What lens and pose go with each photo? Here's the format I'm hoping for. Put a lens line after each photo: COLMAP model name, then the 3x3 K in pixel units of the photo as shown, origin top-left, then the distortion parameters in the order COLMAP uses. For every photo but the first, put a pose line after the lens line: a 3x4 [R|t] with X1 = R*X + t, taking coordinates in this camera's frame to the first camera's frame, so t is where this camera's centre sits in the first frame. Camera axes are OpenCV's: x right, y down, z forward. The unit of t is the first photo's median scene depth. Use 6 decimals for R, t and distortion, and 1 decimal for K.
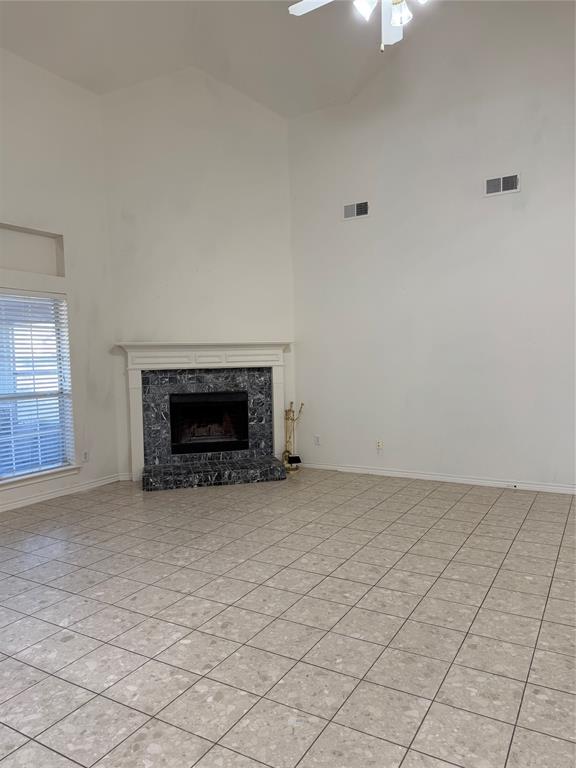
lens RADIAL K [[539.7, 0, 289.2], [0, 539.7, 391.0], [0, 0, 1]] dist [0.073258, -0.095903]
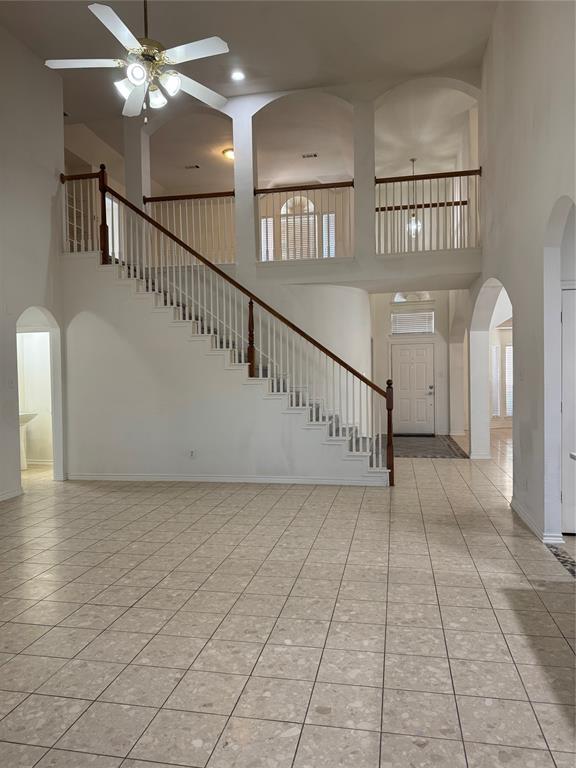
lens RADIAL K [[539.7, 0, 290.2], [0, 539.7, 383.6], [0, 0, 1]] dist [0.073258, -0.095903]
pose [[-0.325099, 0.012467, 0.945598, -0.722748], [0.084111, 0.996331, 0.015782, -0.035412], [-0.941932, 0.084666, -0.324955, 0.780219]]
